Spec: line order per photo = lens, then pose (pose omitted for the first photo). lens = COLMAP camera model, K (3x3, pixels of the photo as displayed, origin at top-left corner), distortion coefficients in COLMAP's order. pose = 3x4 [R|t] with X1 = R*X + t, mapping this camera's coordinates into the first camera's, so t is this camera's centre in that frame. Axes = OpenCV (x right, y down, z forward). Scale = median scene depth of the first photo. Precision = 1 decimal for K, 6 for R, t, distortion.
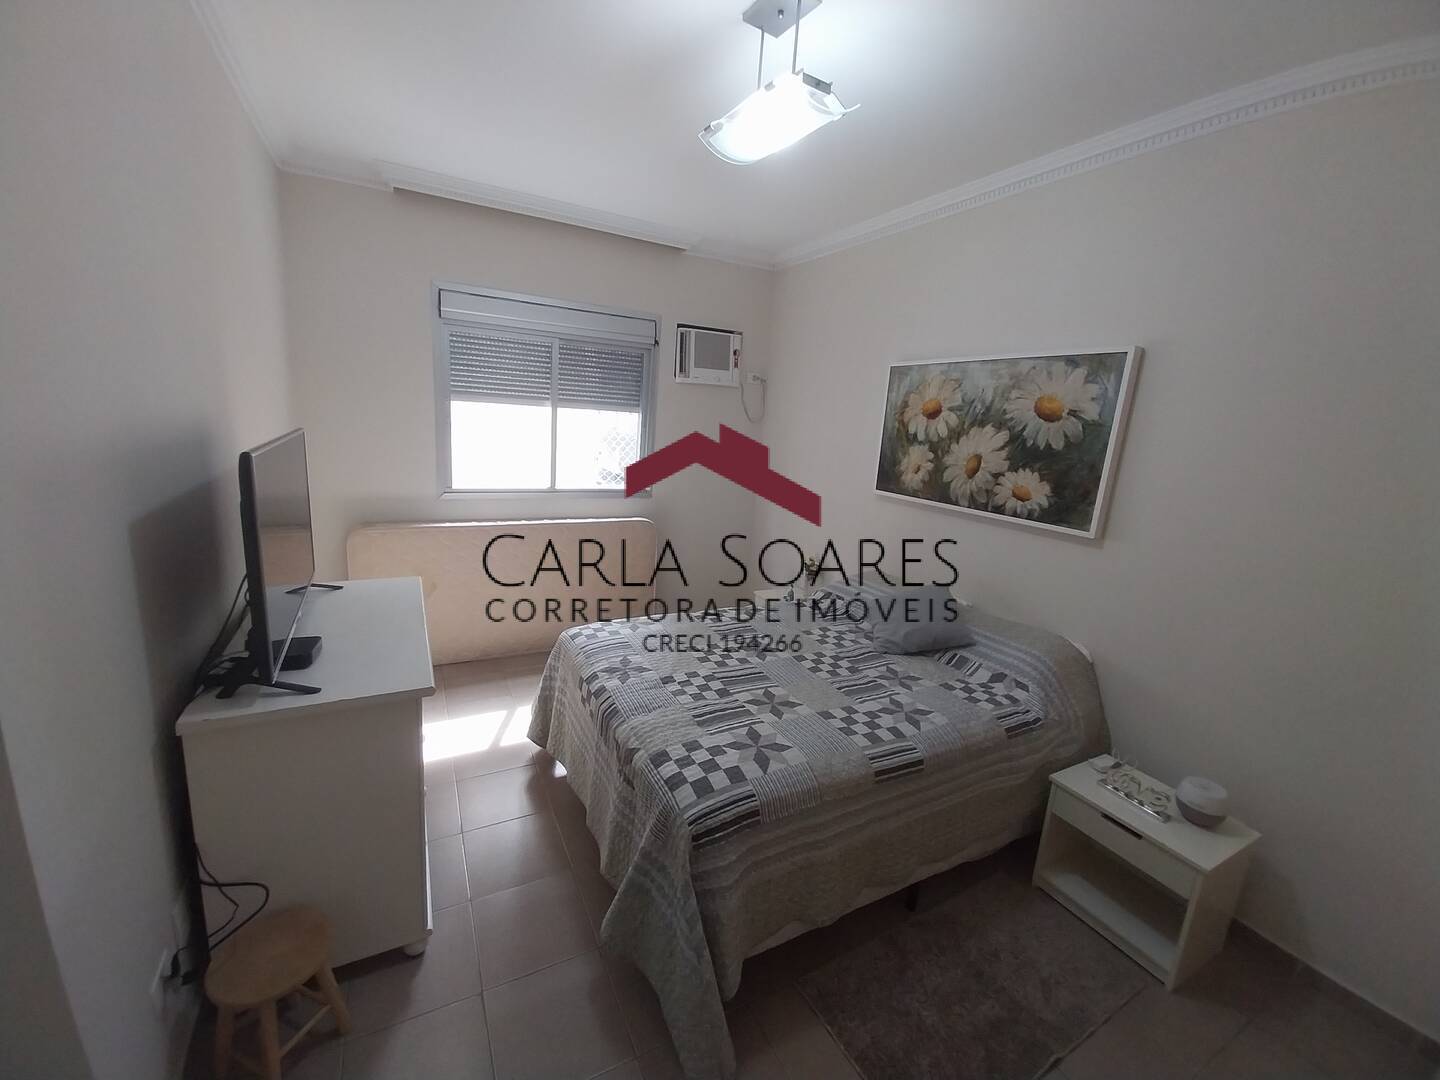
lens RADIAL K [[576.5, 0, 719.4], [0, 576.5, 535.1], [0, 0, 1]] dist [0.027624, -0.018402]
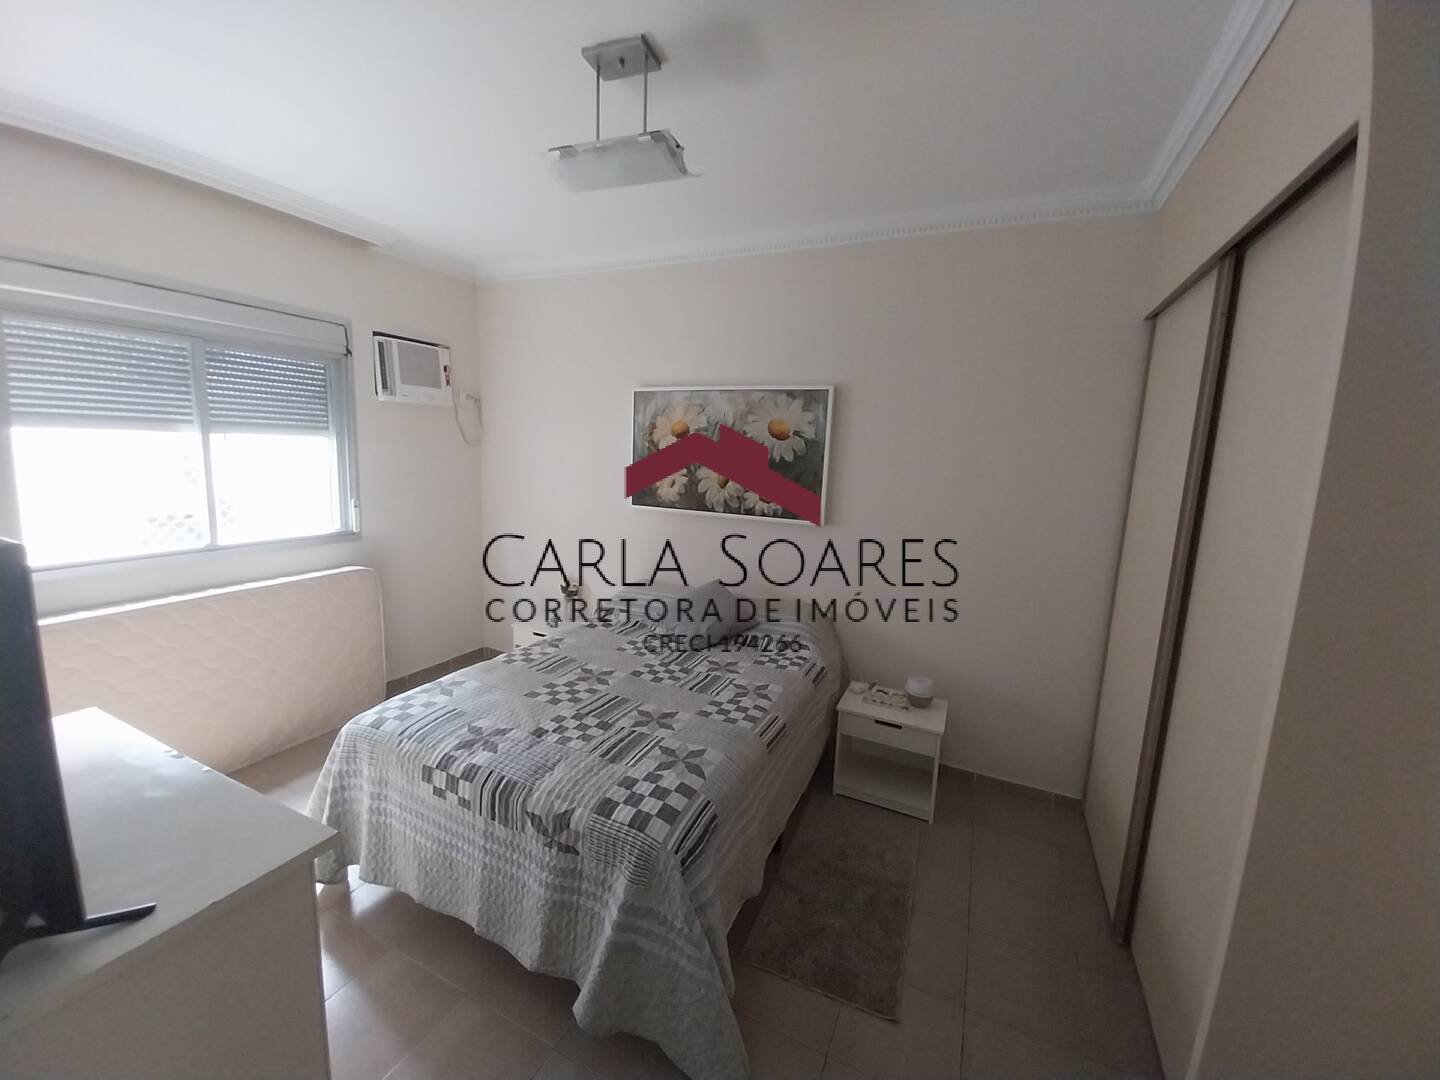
lens RADIAL K [[574.8, 0, 710.5], [0, 574.8, 534.5], [0, 0, 1]] dist [0.001719, 0.000113]
pose [[0.792246, -0.121576, 0.597968, -0.365330], [0.136573, 0.990419, 0.020422, -0.038039], [-0.594722, 0.065487, 0.801260, 0.093811]]
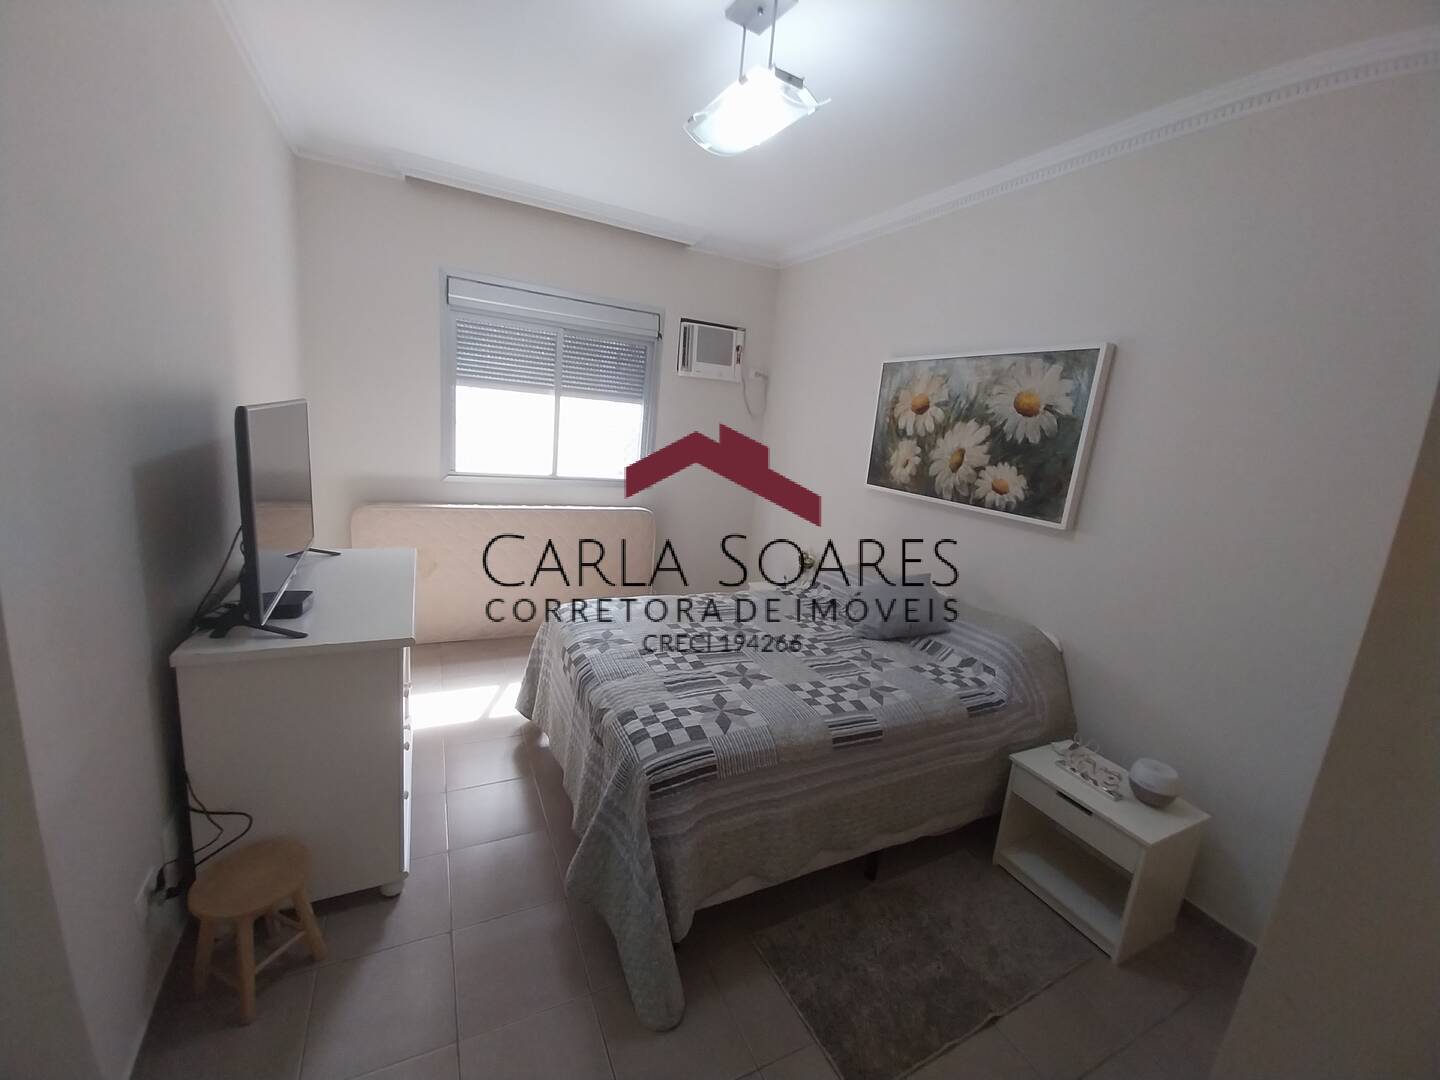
lens RADIAL K [[581.2, 0, 730.8], [0, 581.2, 543.7], [0, 0, 1]] dist [0.023151, -0.016452]
pose [[0.999387, 0.031668, -0.014911, 0.070516], [-0.031698, 0.999496, -0.001738, 0.051630], [0.014849, 0.002210, 0.999887, -0.044086]]
